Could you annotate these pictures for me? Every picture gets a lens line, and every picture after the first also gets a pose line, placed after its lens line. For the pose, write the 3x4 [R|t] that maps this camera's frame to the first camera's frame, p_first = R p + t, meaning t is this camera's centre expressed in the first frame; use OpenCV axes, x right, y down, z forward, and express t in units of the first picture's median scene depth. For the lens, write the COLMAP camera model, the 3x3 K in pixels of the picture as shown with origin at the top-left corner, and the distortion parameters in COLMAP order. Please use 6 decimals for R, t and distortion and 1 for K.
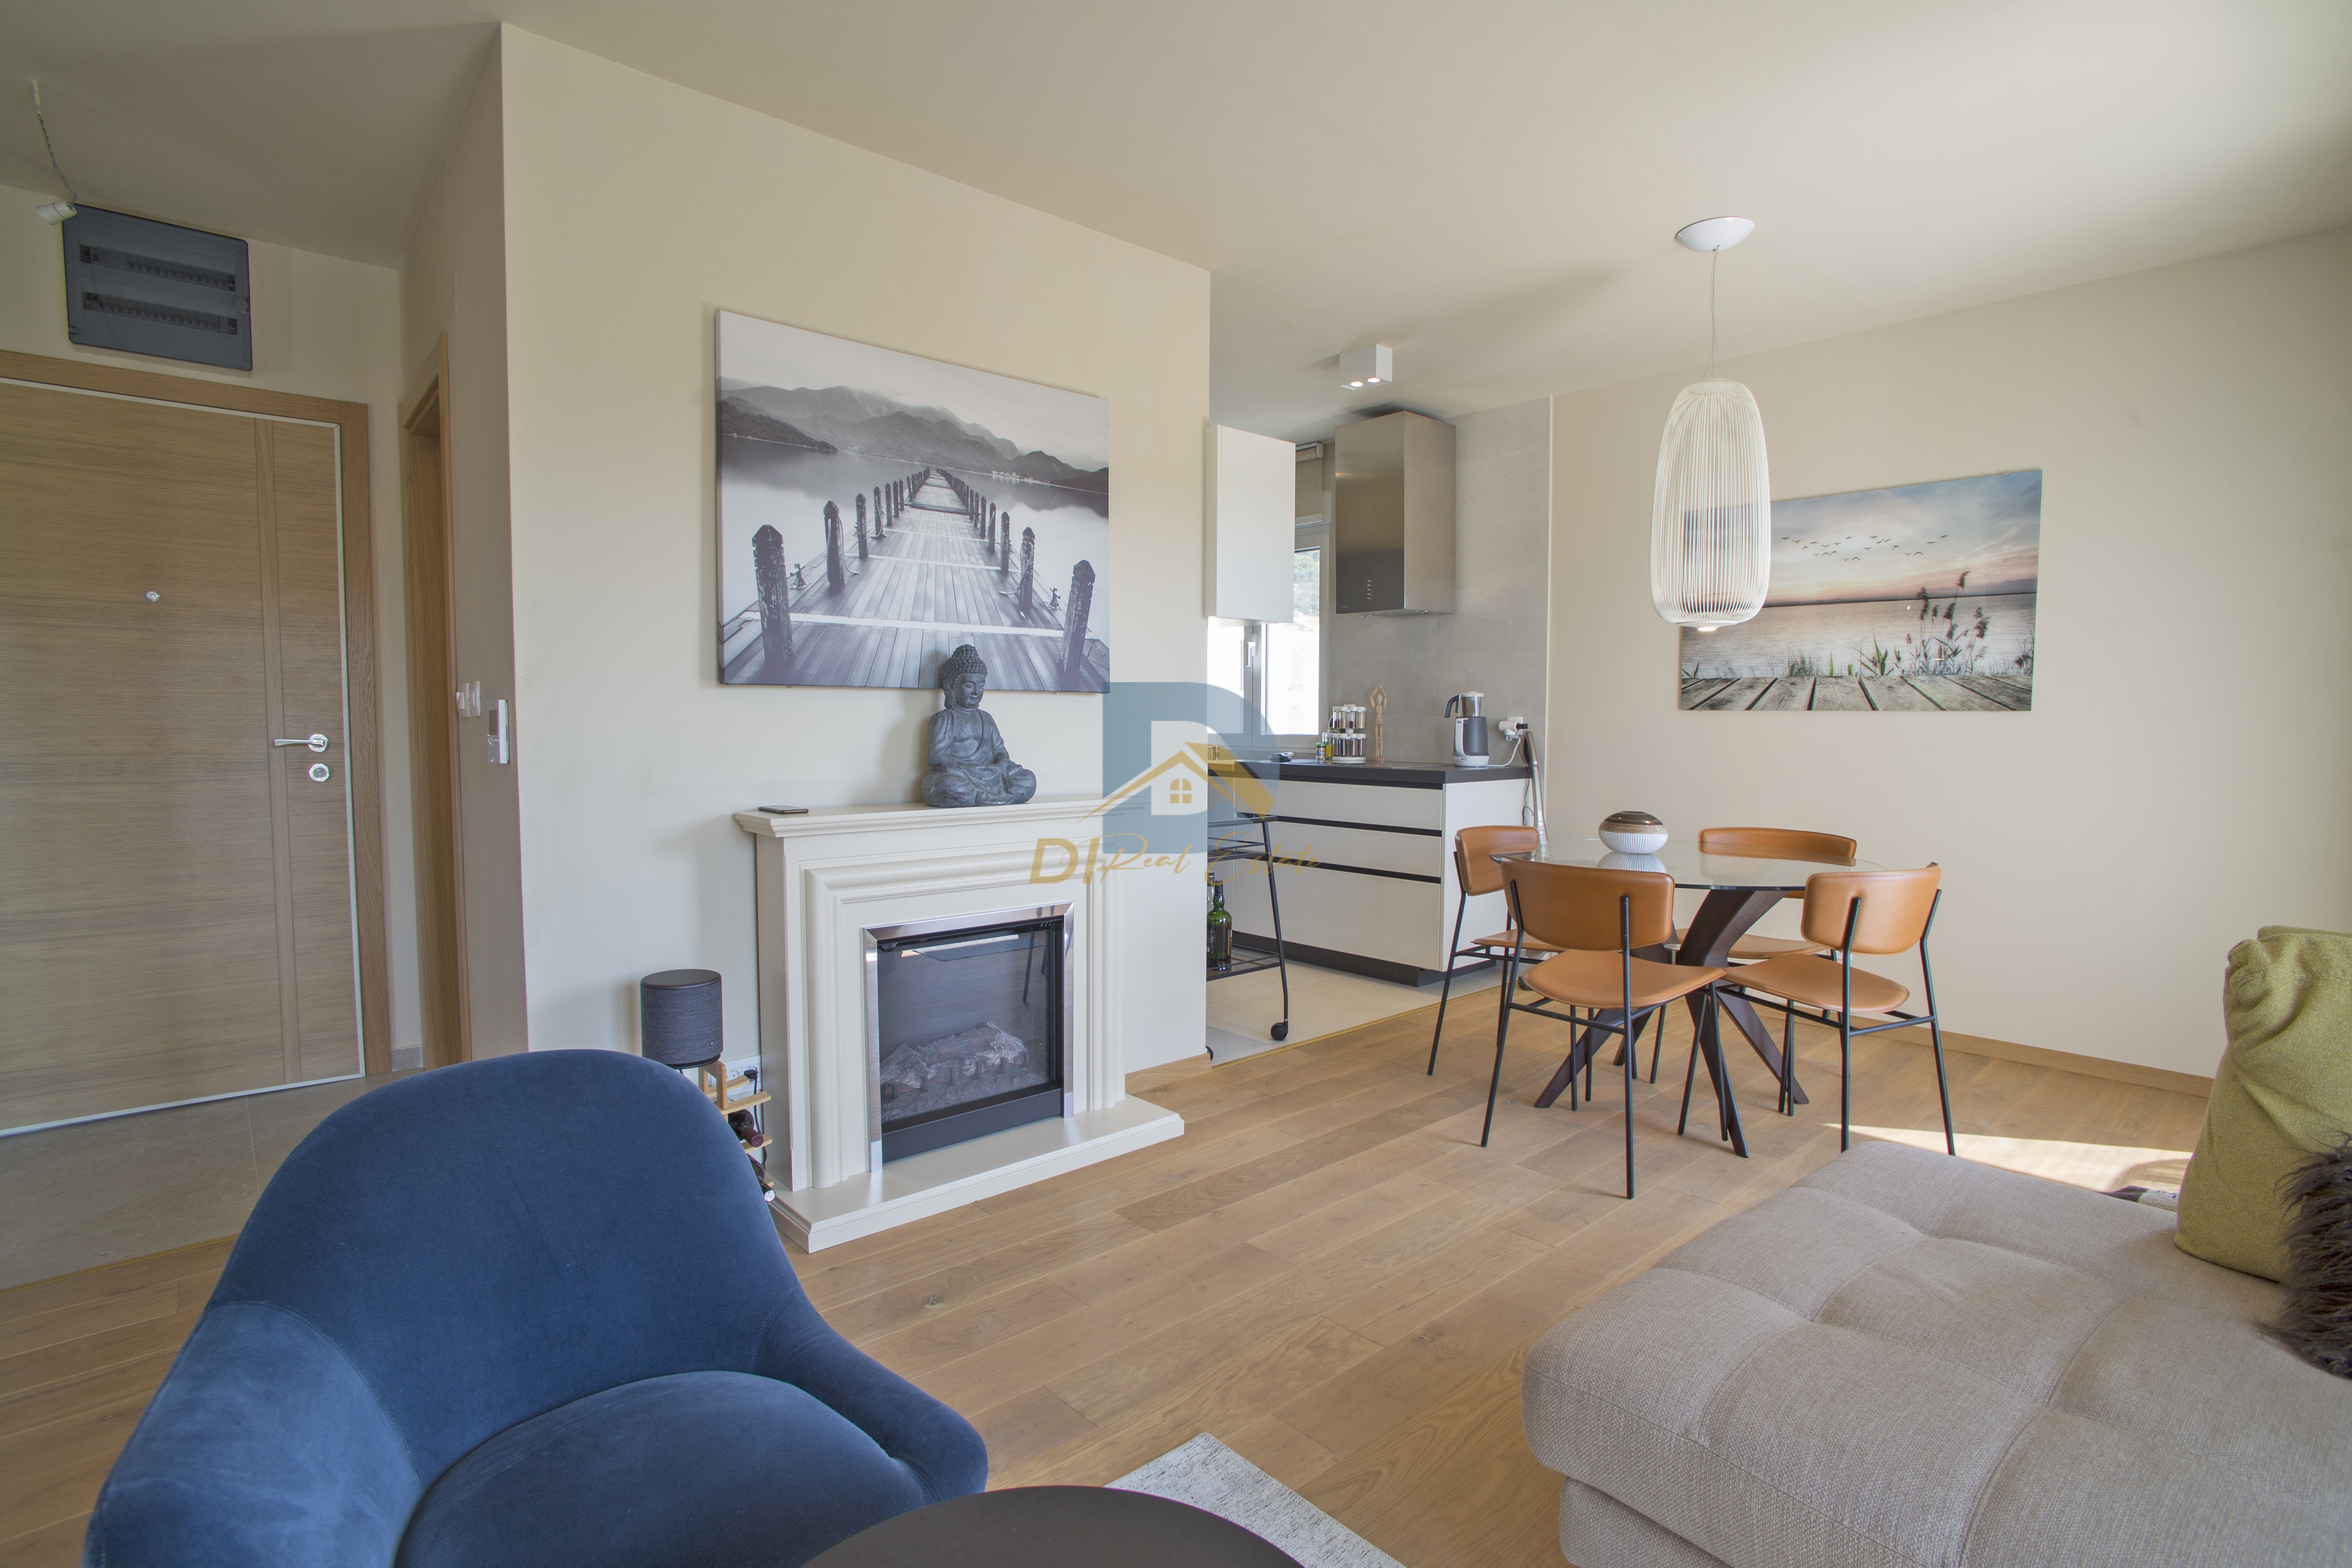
lens RADIAL K [[1141.6, 0, 1171.1], [0, 1141.6, 788.4], [0, 0, 1]] dist [-0.066824, 0.031619]
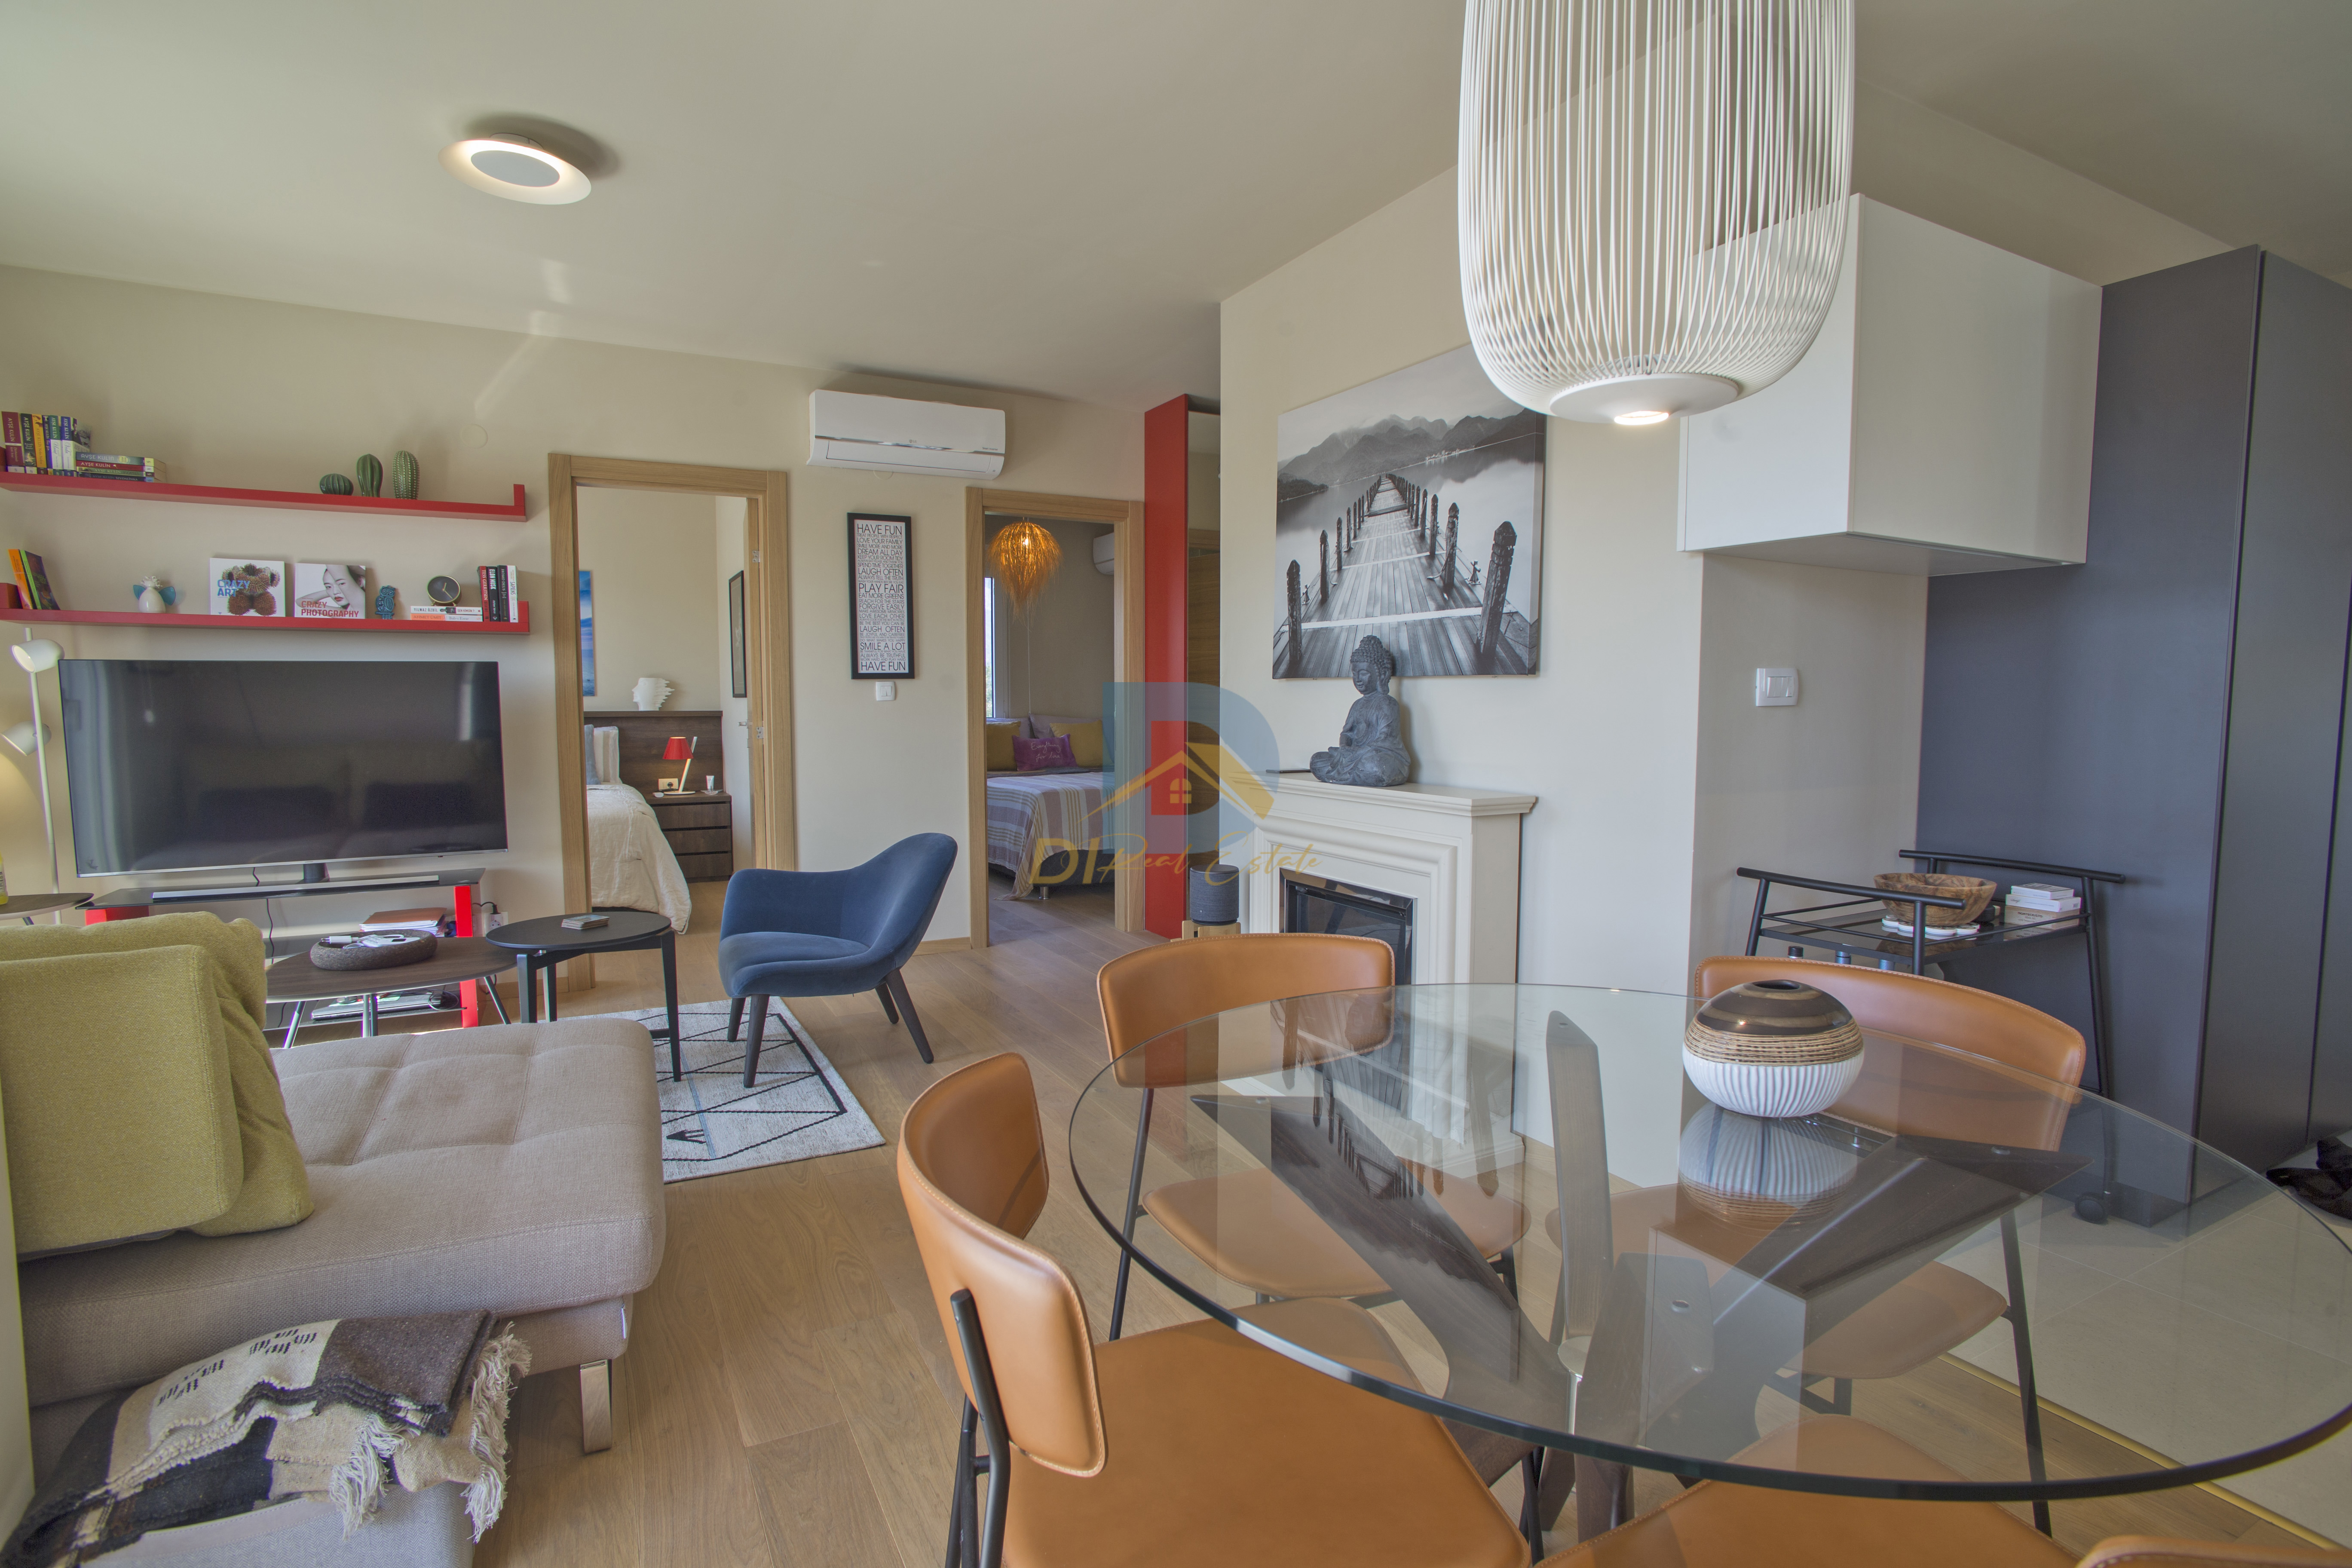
lens RADIAL K [[1141.6, 0, 1177.8], [0, 1141.6, 790.2], [0, 0, 1]] dist [-0.066824, 0.031619]
pose [[-0.236308, 0.074373, -0.968828, 0.825213], [-0.064379, 0.993677, 0.091983, -0.060860], [0.969543, 0.084108, -0.230026, 0.970868]]
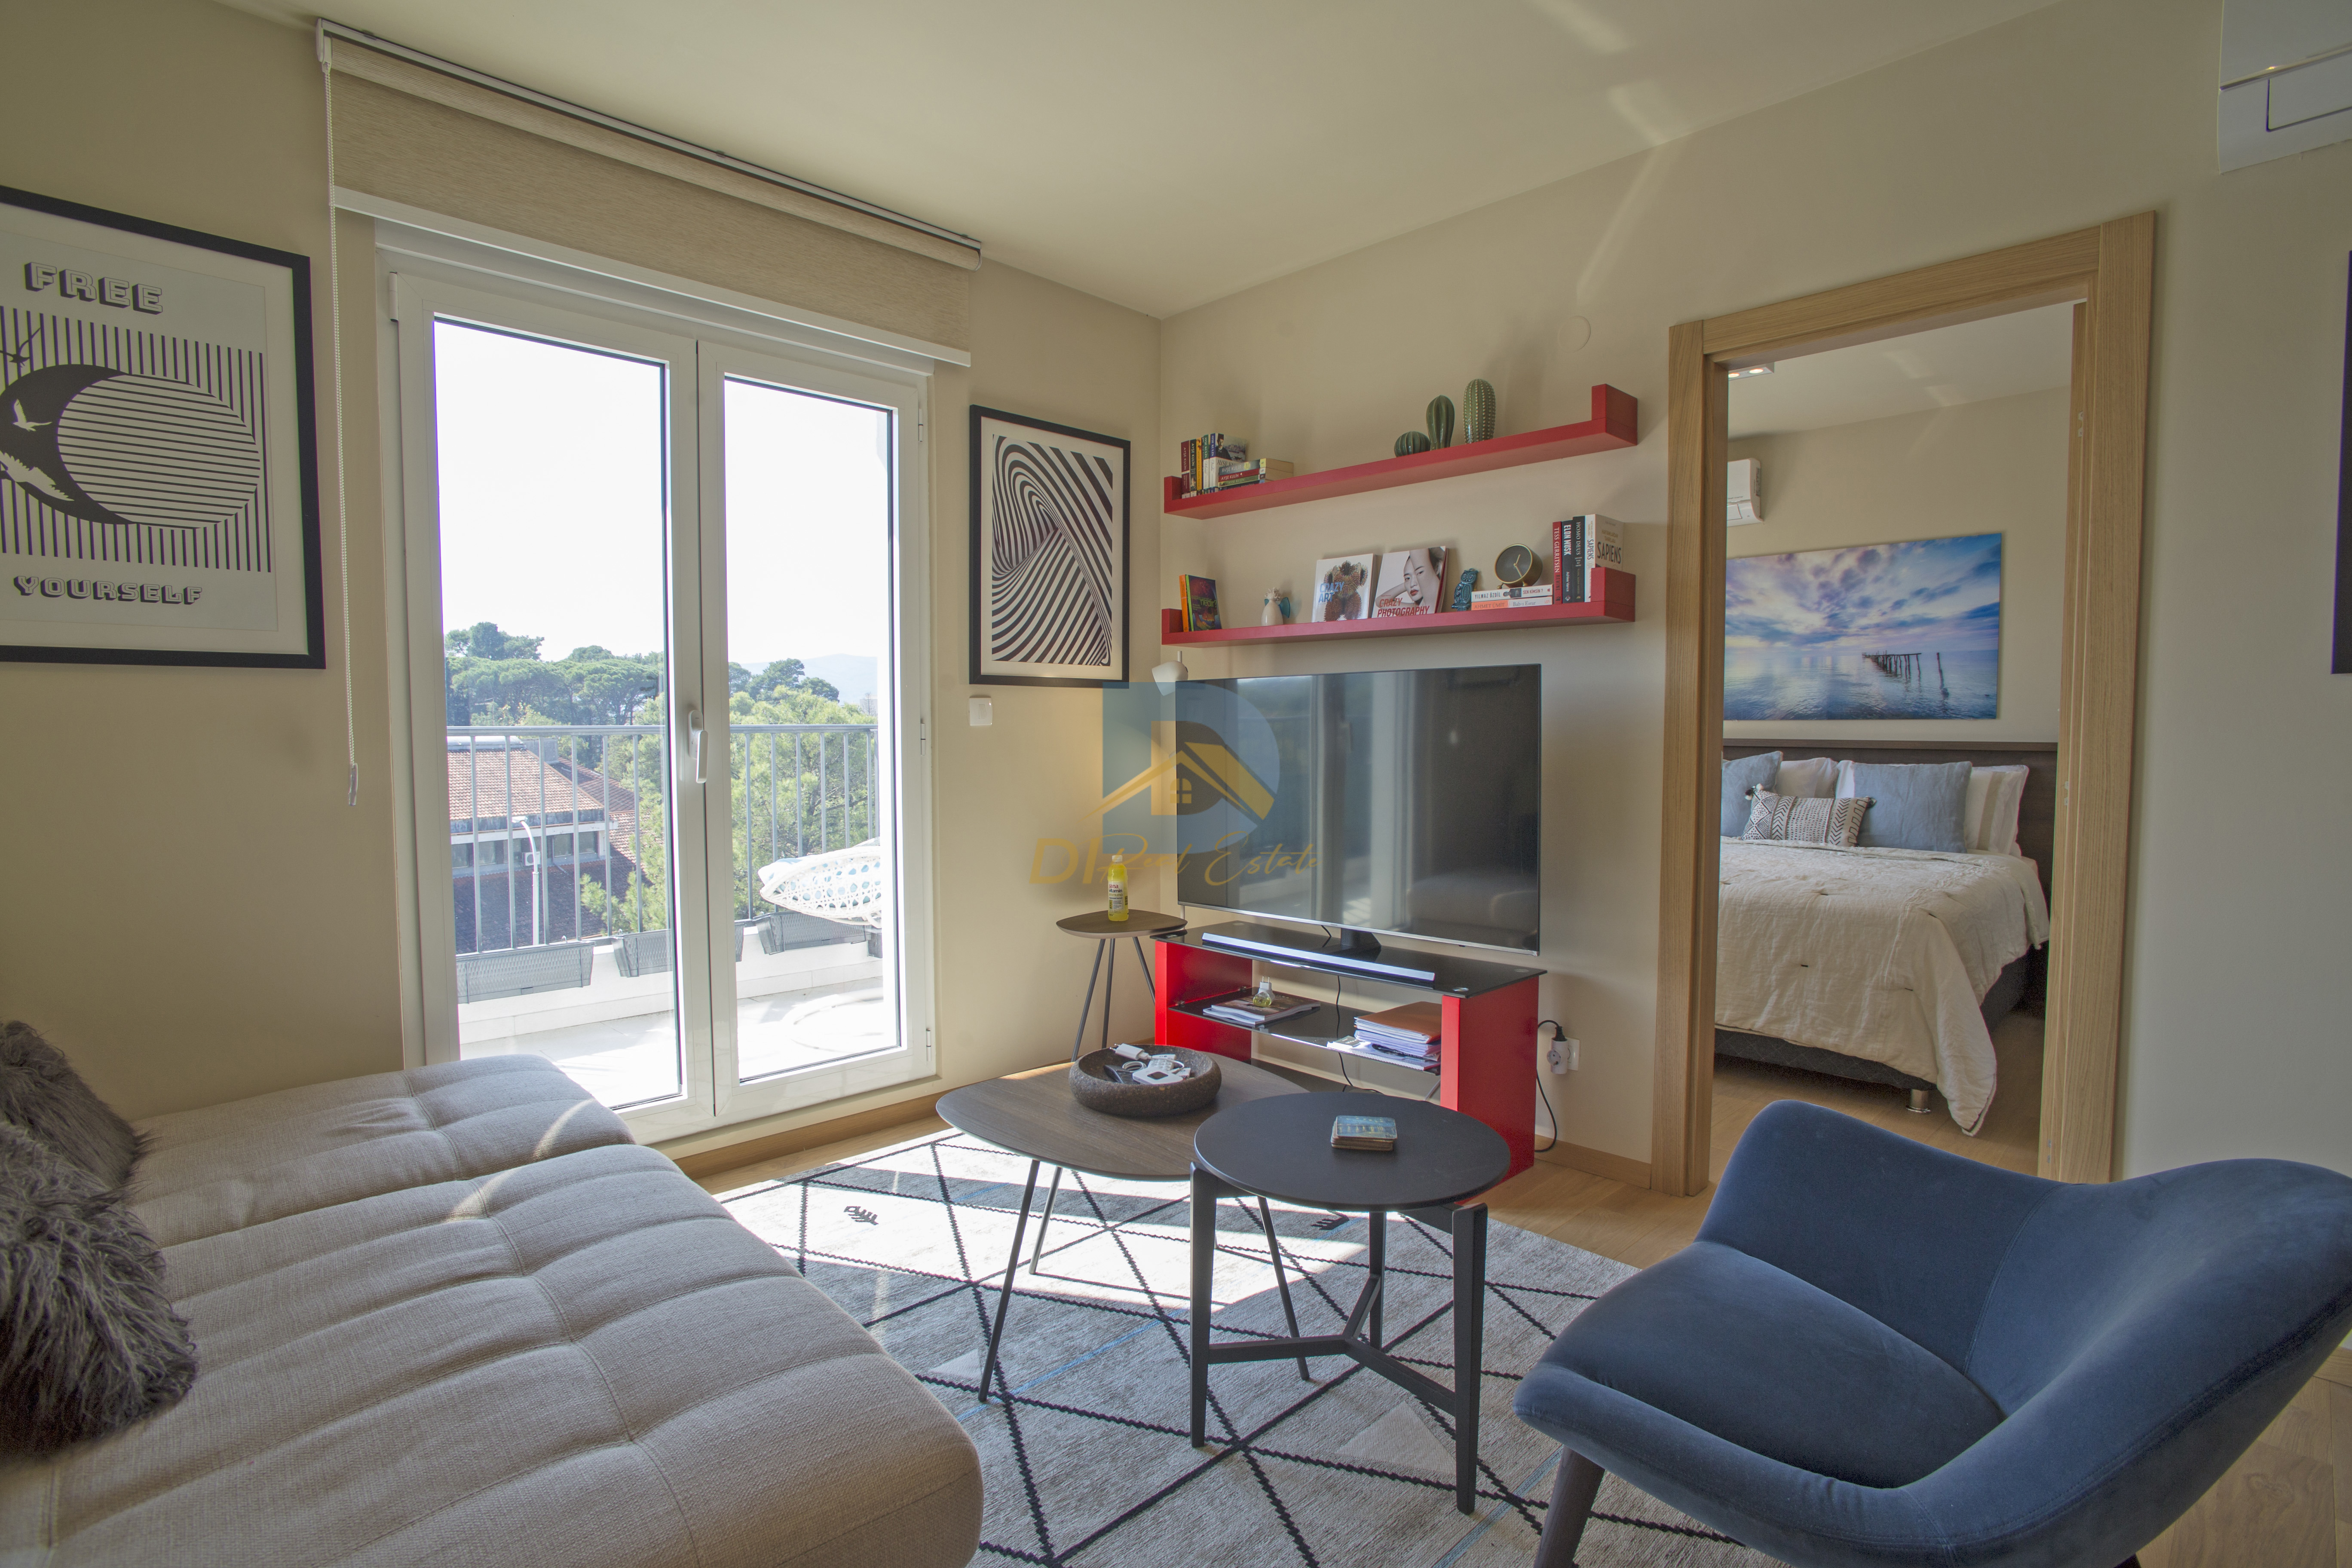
lens RADIAL K [[1141.6, 0, 1170.1], [0, 1141.6, 787.5], [0, 0, 1]] dist [-0.066824, 0.031619]
pose [[-0.999067, 0.000152, -0.043181, 0.088629], [-0.005001, 0.992858, 0.119200, -0.047426], [0.042891, 0.119305, -0.991931, 0.750720]]
